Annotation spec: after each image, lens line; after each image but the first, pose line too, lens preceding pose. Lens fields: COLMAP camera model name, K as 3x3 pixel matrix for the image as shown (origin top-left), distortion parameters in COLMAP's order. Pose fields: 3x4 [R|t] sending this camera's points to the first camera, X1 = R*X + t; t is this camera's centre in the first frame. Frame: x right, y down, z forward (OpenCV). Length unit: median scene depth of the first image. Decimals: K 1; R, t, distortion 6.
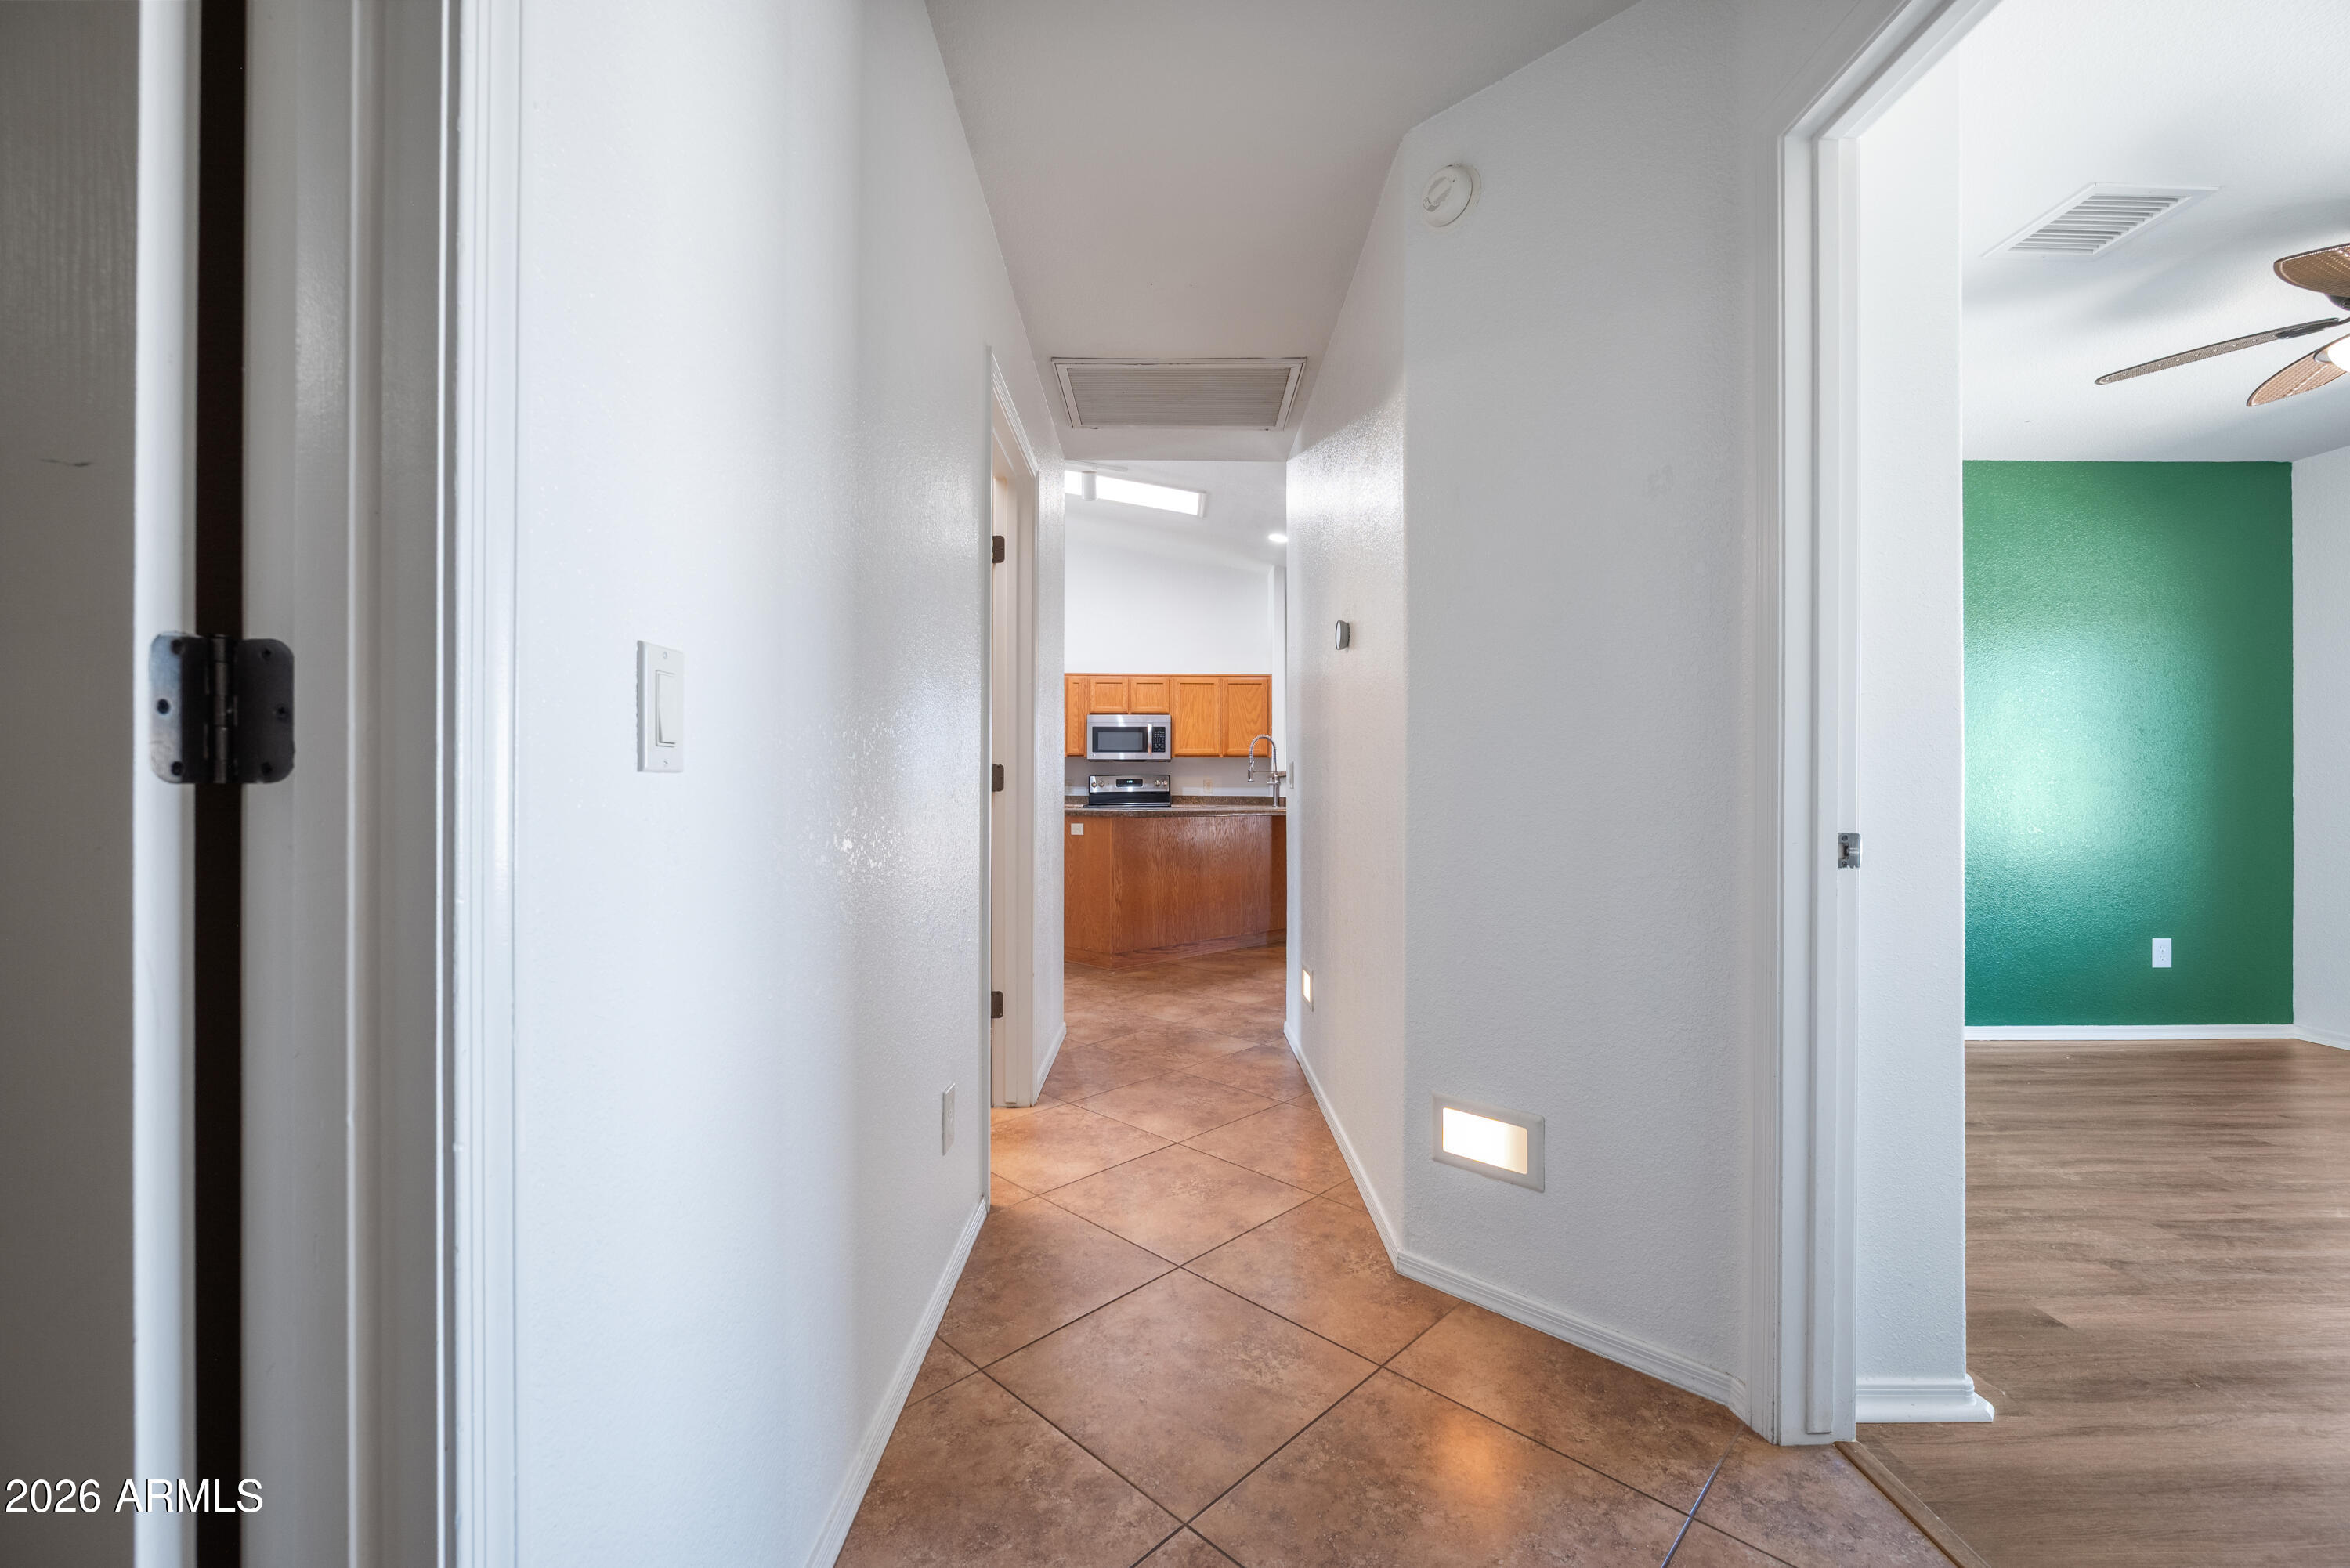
lens RADIAL K [[958.7, 0, 1176.9], [0, 958.7, 792.9], [0, 0, 1]] dist [-0.001323, 0.000086]
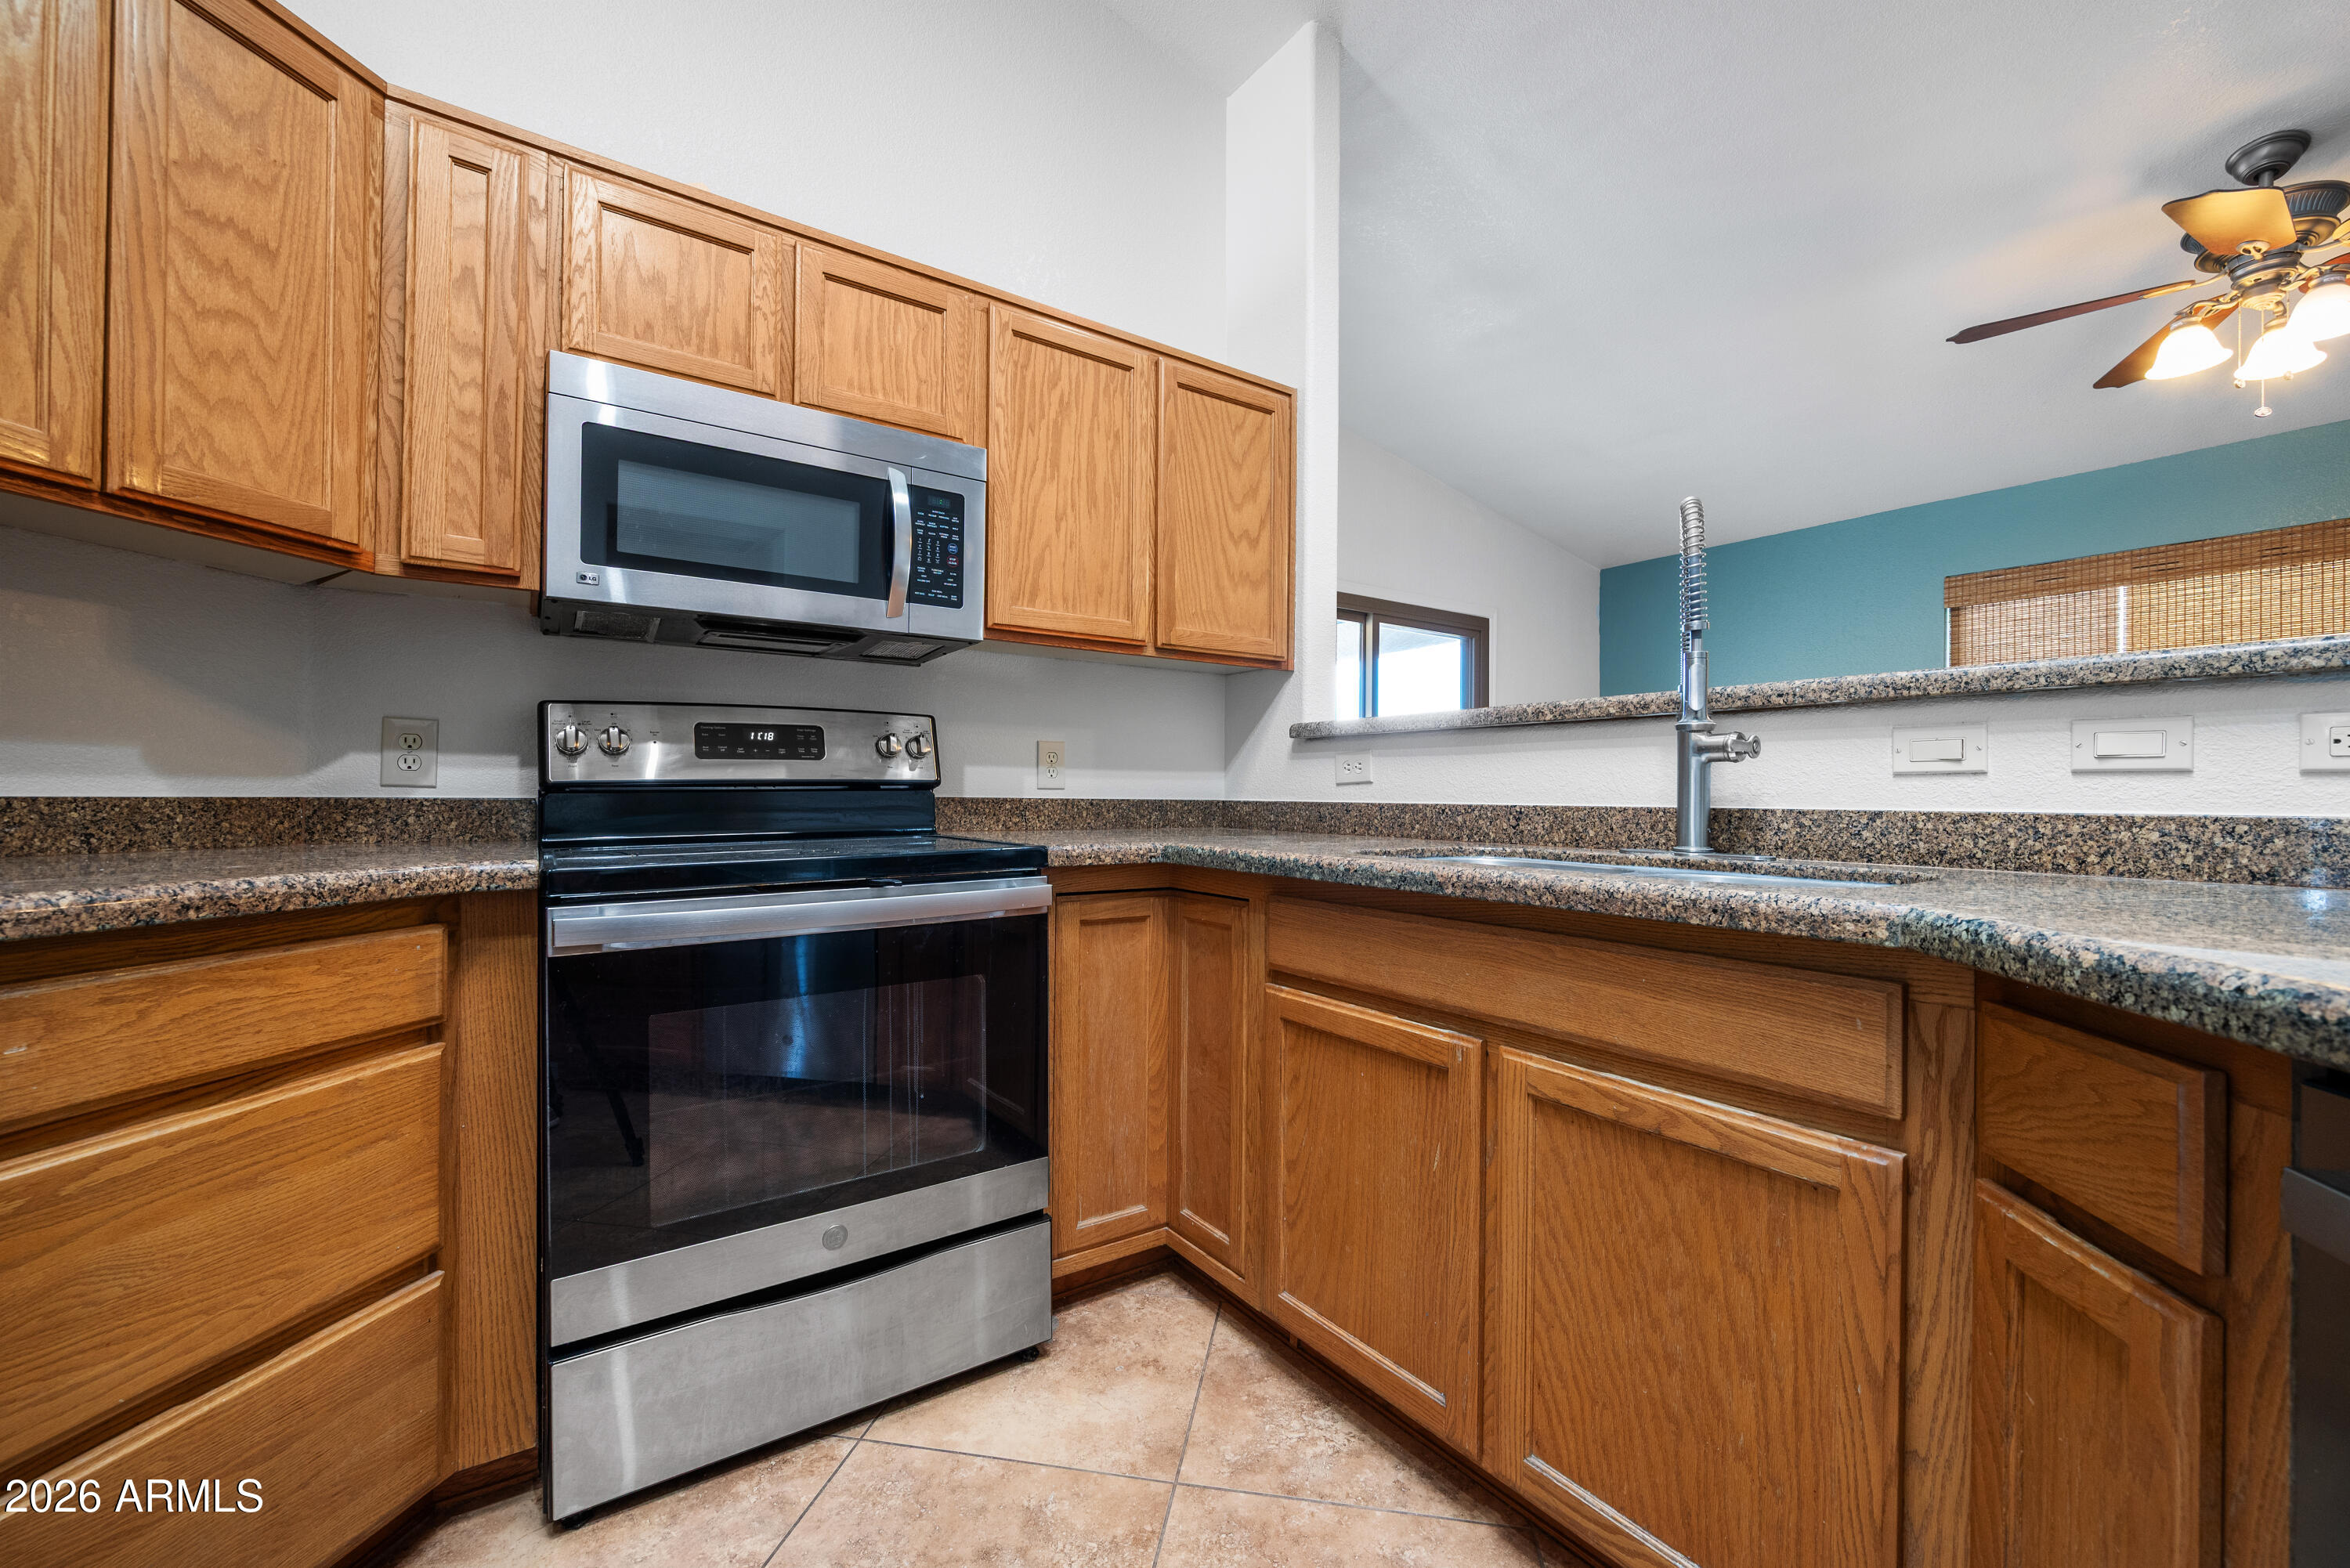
lens RADIAL K [[958.7, 0, 1176.9], [0, 958.7, 792.9], [0, 0, 1]] dist [-0.001323, 0.000086]
pose [[0.822188, 0.001522, 0.569213, -0.098626], [-0.004682, 0.999981, 0.004089, -0.000185], [-0.569196, -0.006027, 0.822180, 0.778649]]
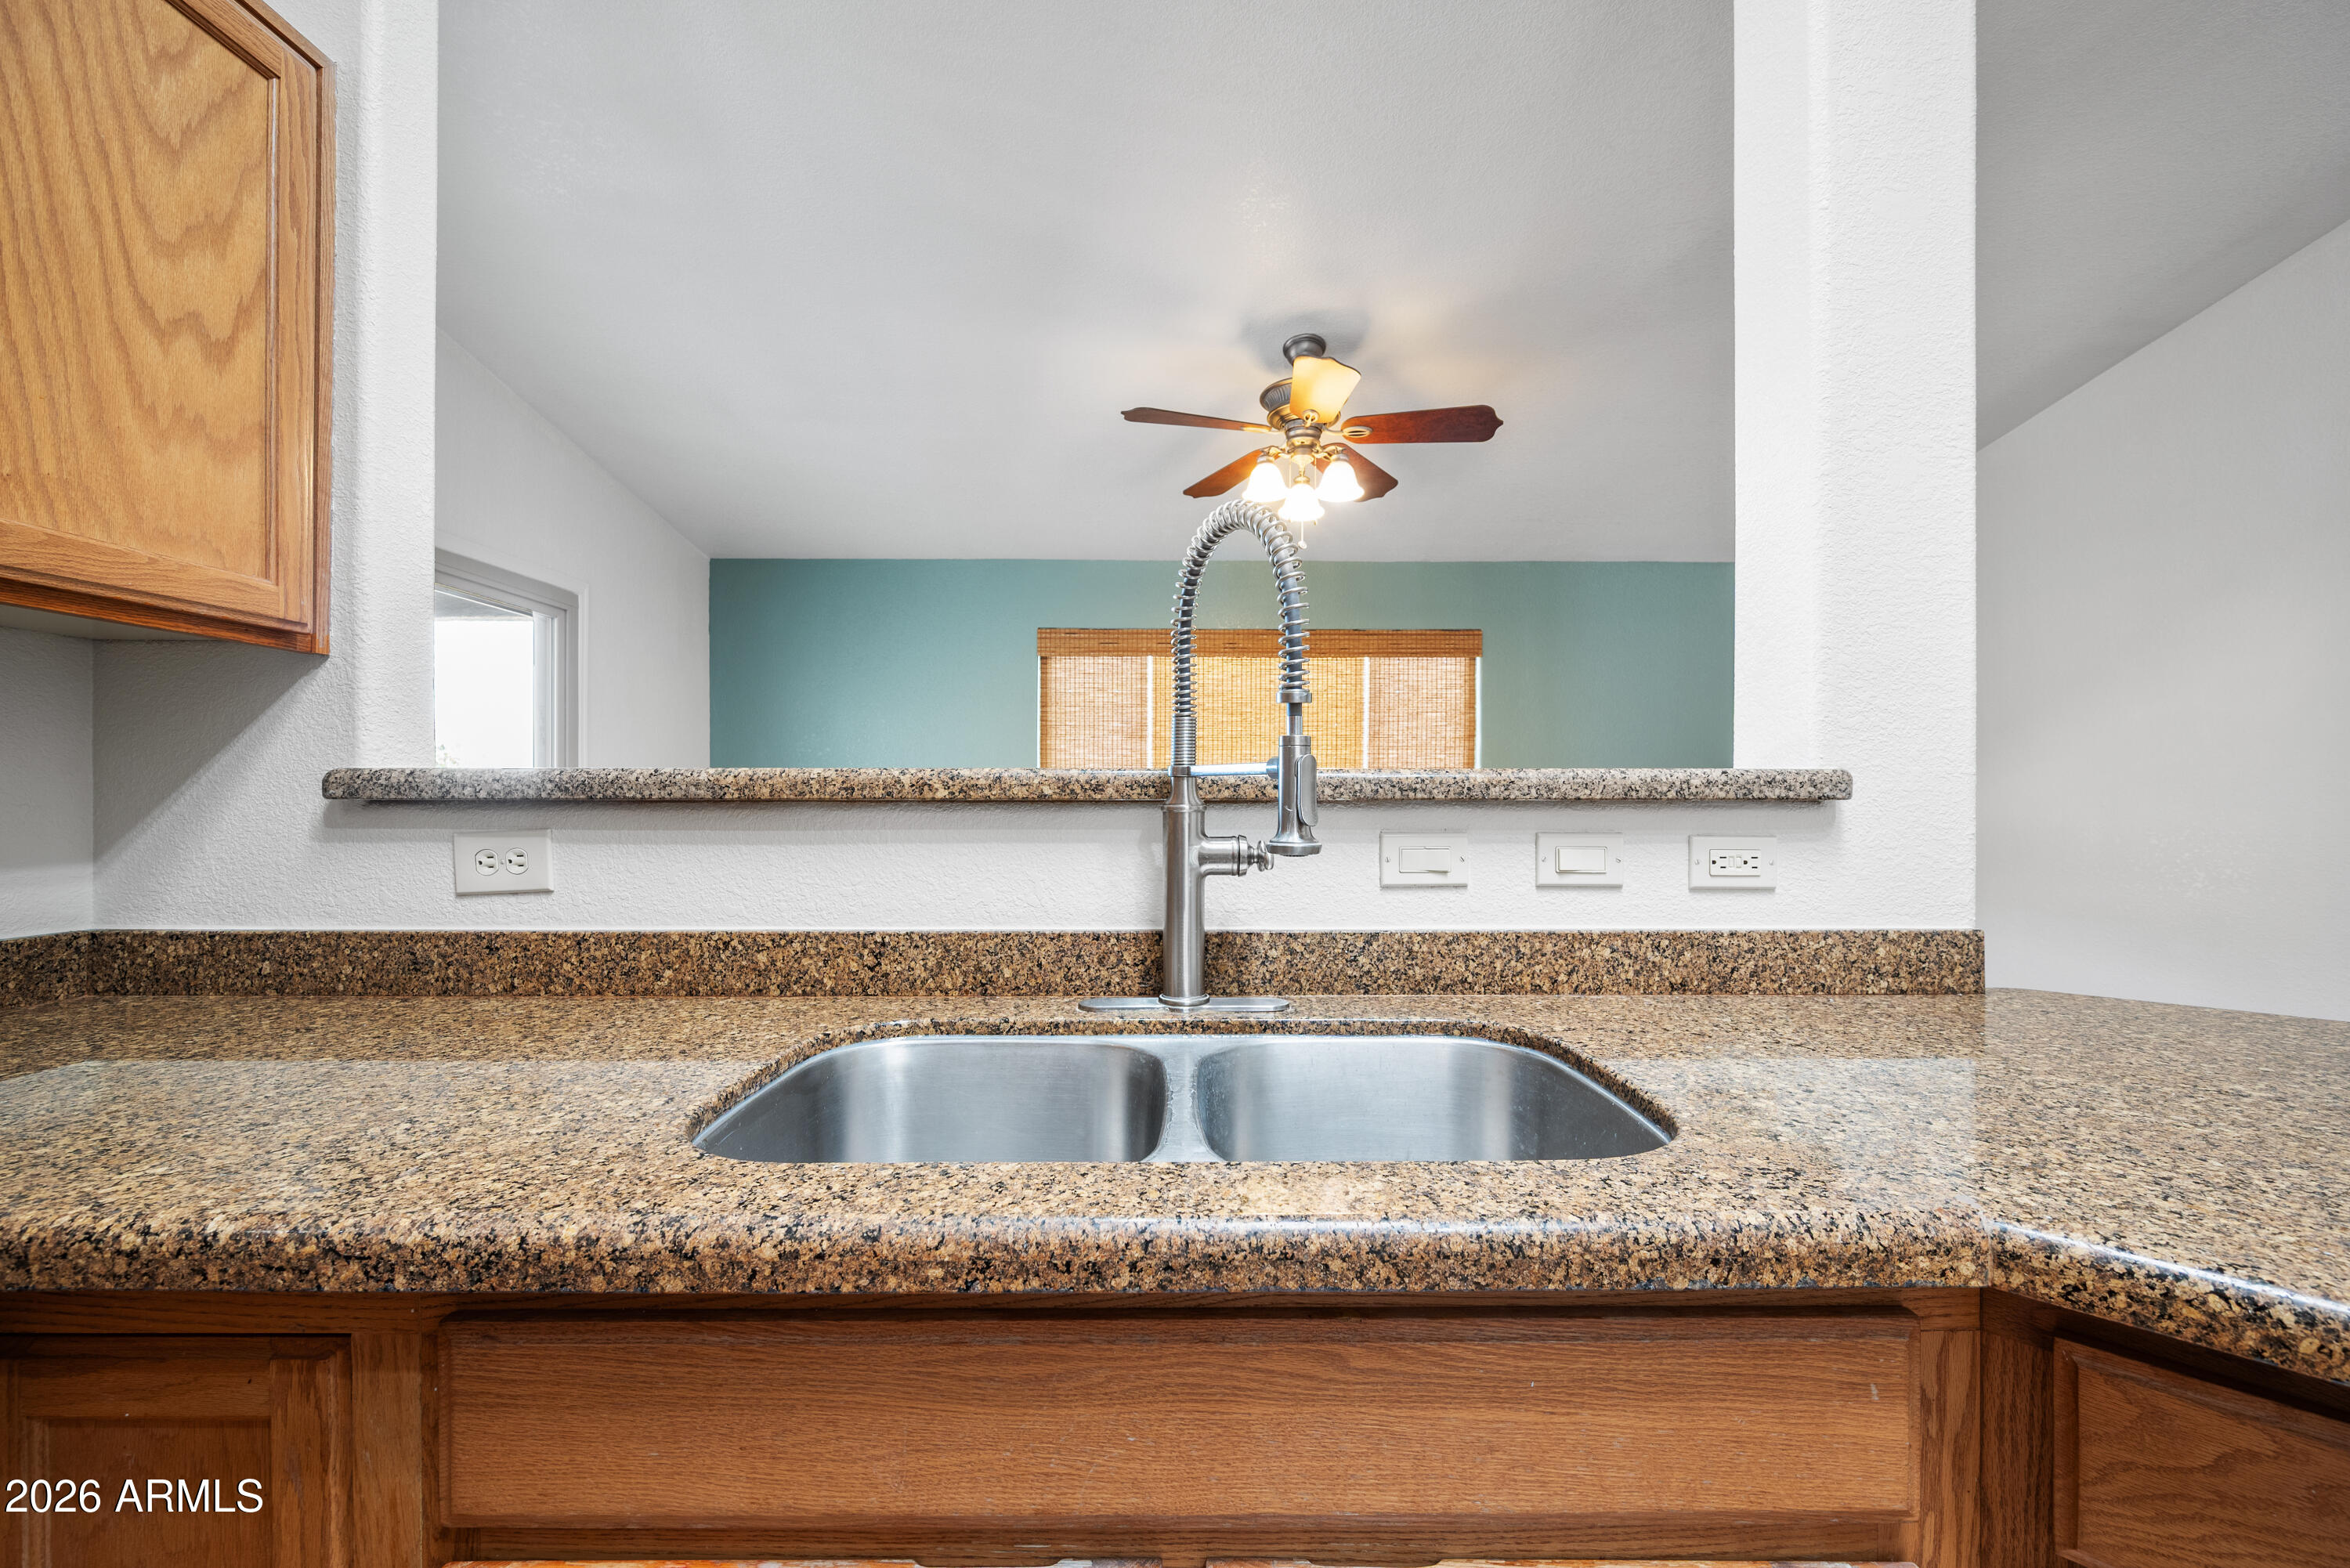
lens RADIAL K [[951.4, 0, 1204.7], [0, 951.4, 802.9], [0, 0, 1]] dist [-0.005856, -0.000091]
pose [[-0.008058, -0.010119, 0.999916, -0.043257], [-0.005645, 0.999933, 0.010074, -0.016590], [-0.999952, -0.005563, -0.008114, 0.869868]]
